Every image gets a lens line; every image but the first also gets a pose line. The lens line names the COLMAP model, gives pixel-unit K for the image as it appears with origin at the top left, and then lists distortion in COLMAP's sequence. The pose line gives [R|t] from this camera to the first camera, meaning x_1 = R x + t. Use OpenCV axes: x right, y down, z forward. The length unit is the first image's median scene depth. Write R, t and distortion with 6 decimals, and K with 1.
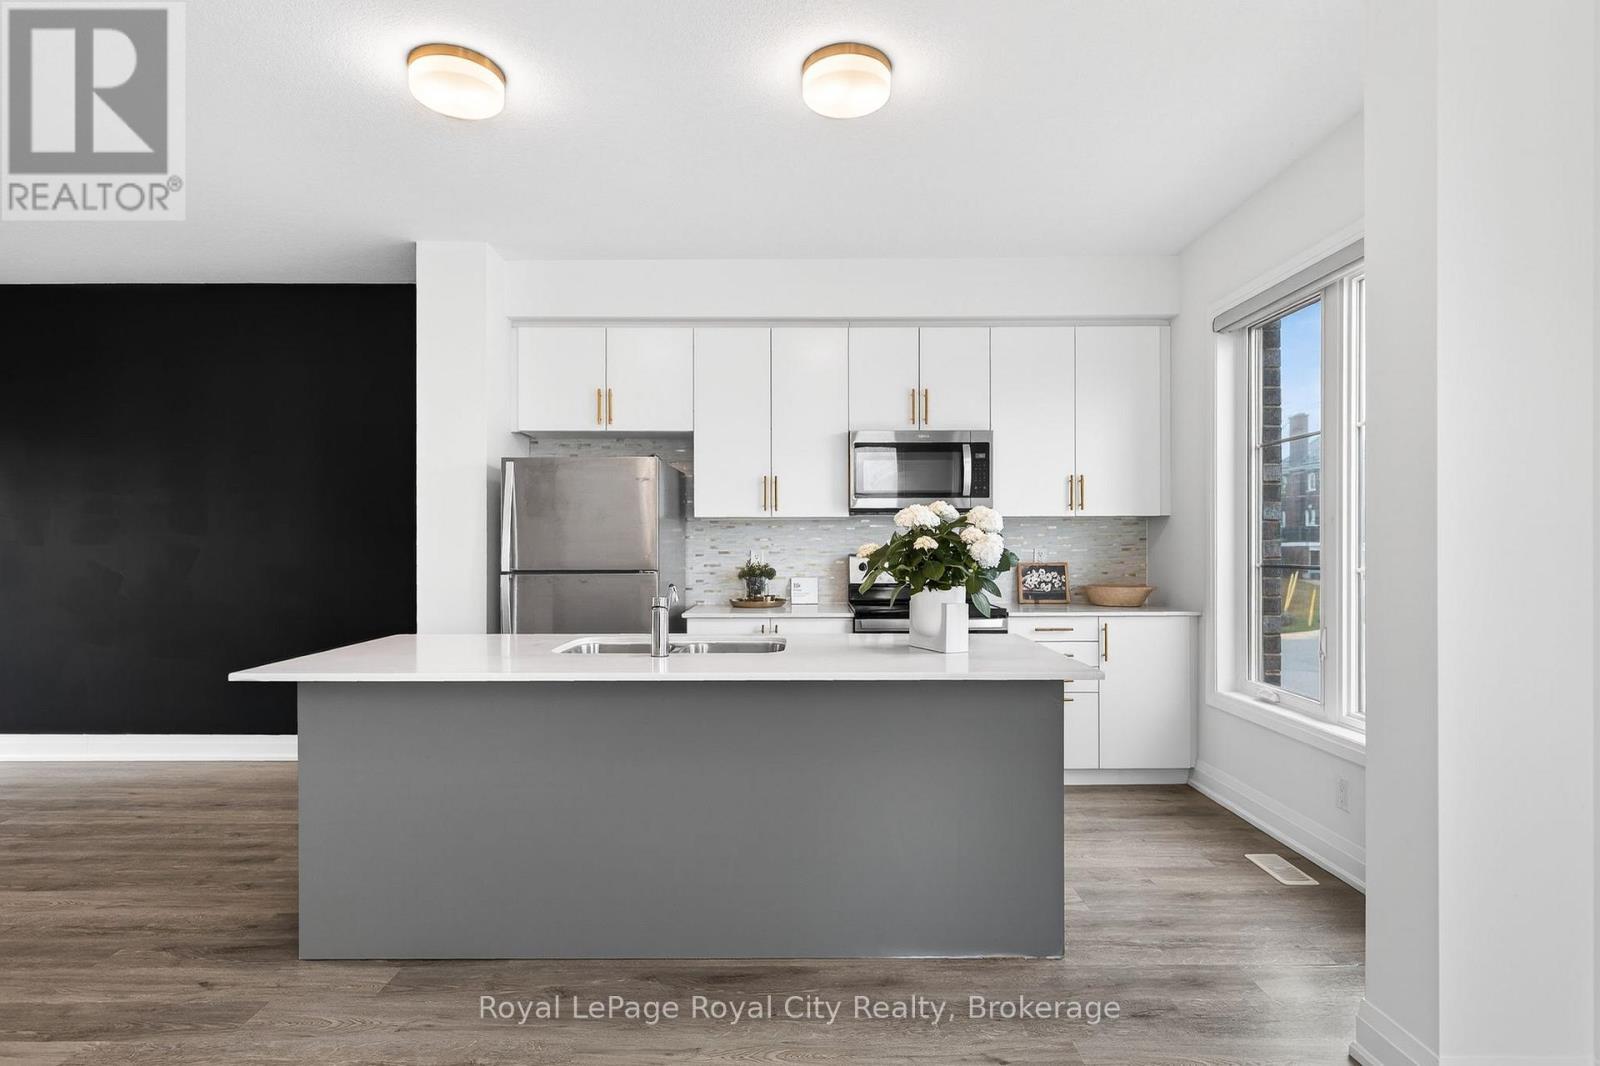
lens RADIAL K [[812.0, 0, 797.0], [0, 812.0, 548.6], [0, 0, 1]] dist [-0.002332, 0.000948]
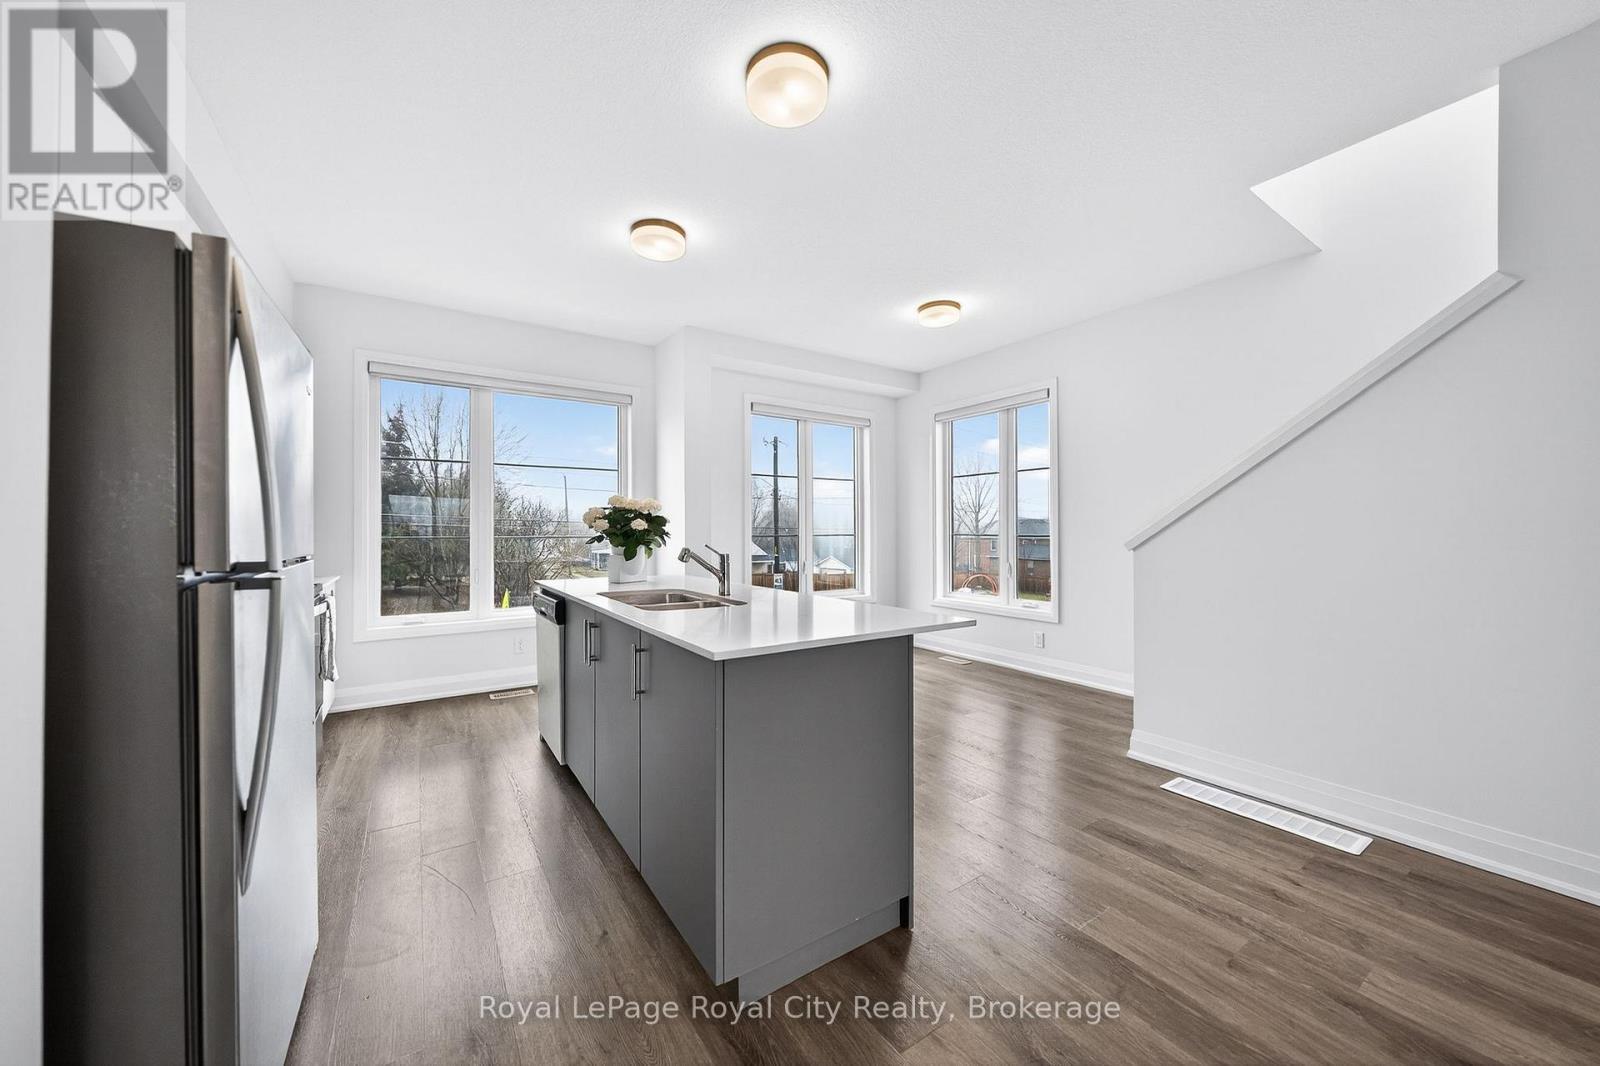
lens RADIAL K [[563.5, 0, 787.1], [0, 563.5, 532.0], [0, 0, 1]] dist [-0.002551, -0.000062]
pose [[-0.559819, 0.003385, 0.828608, -0.609244], [0.006991, 0.999975, 0.000638, 0.011013], [-0.828585, 0.006150, -0.559829, 0.838478]]
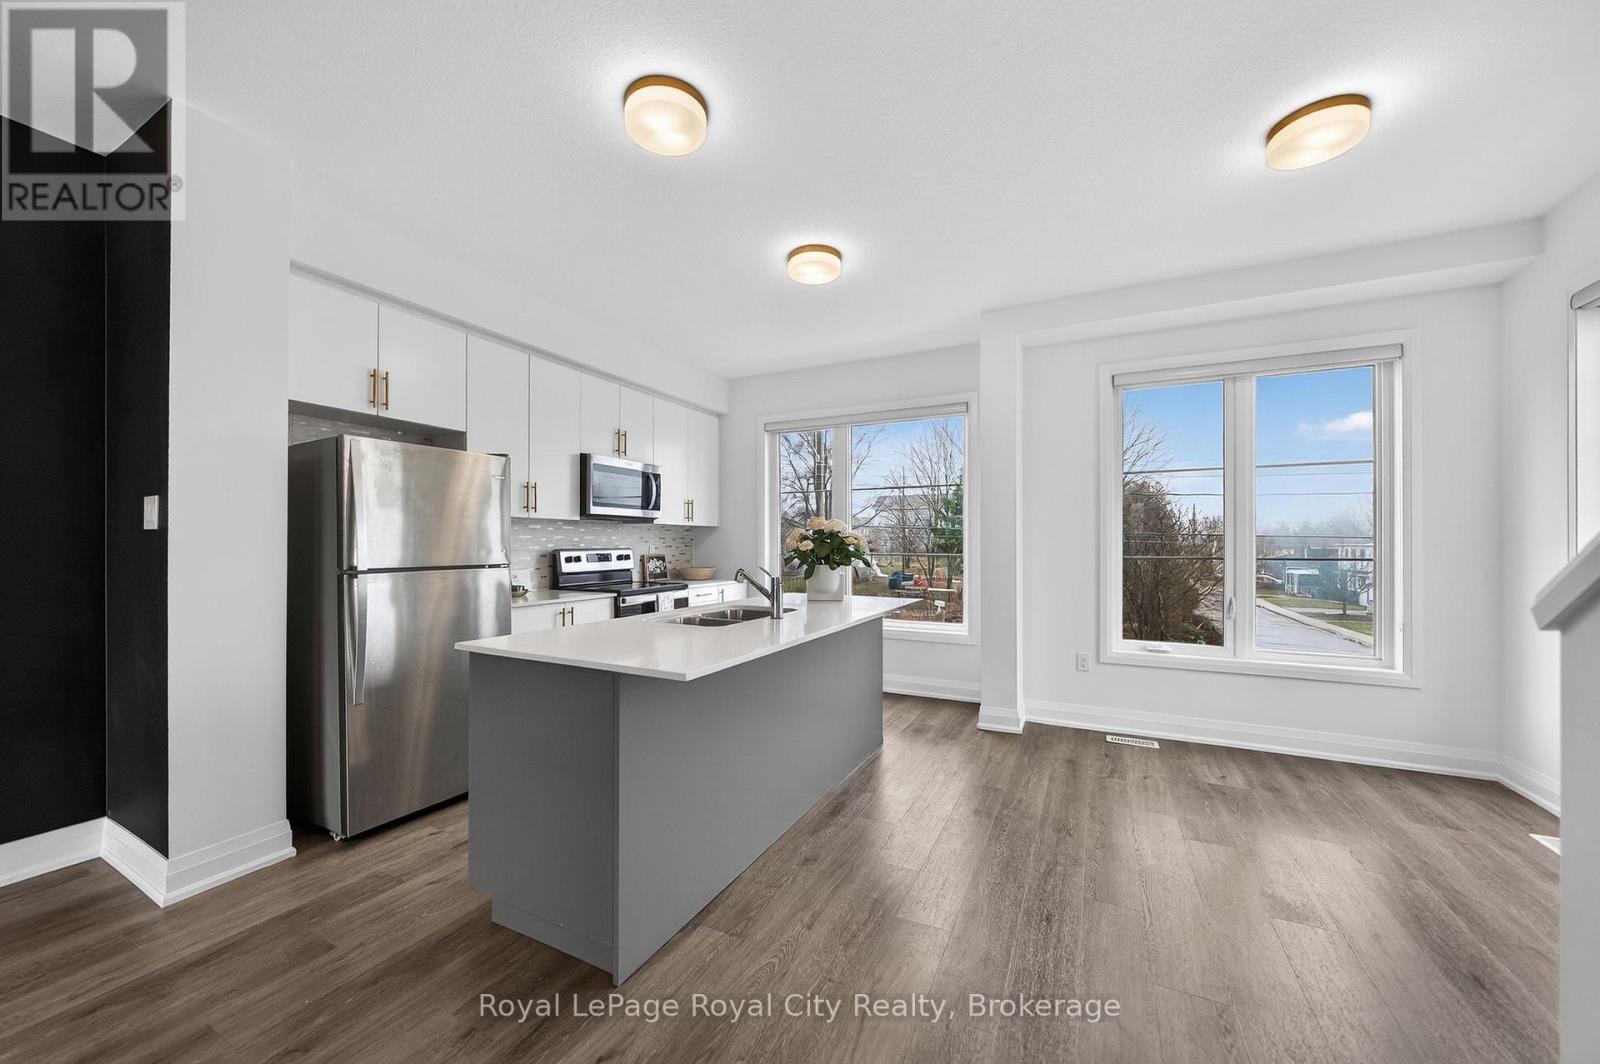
lens RADIAL K [[594.3, 0, 788.7], [0, 594.3, 546.7], [0, 0, 1]] dist [-0.007630, 0.000073]
pose [[0.450803, -0.000218, 0.892624, -0.626329], [-0.000574, 1.000000, 0.000535, 0.002041], [-0.892623, -0.000754, 0.450802, 0.285719]]
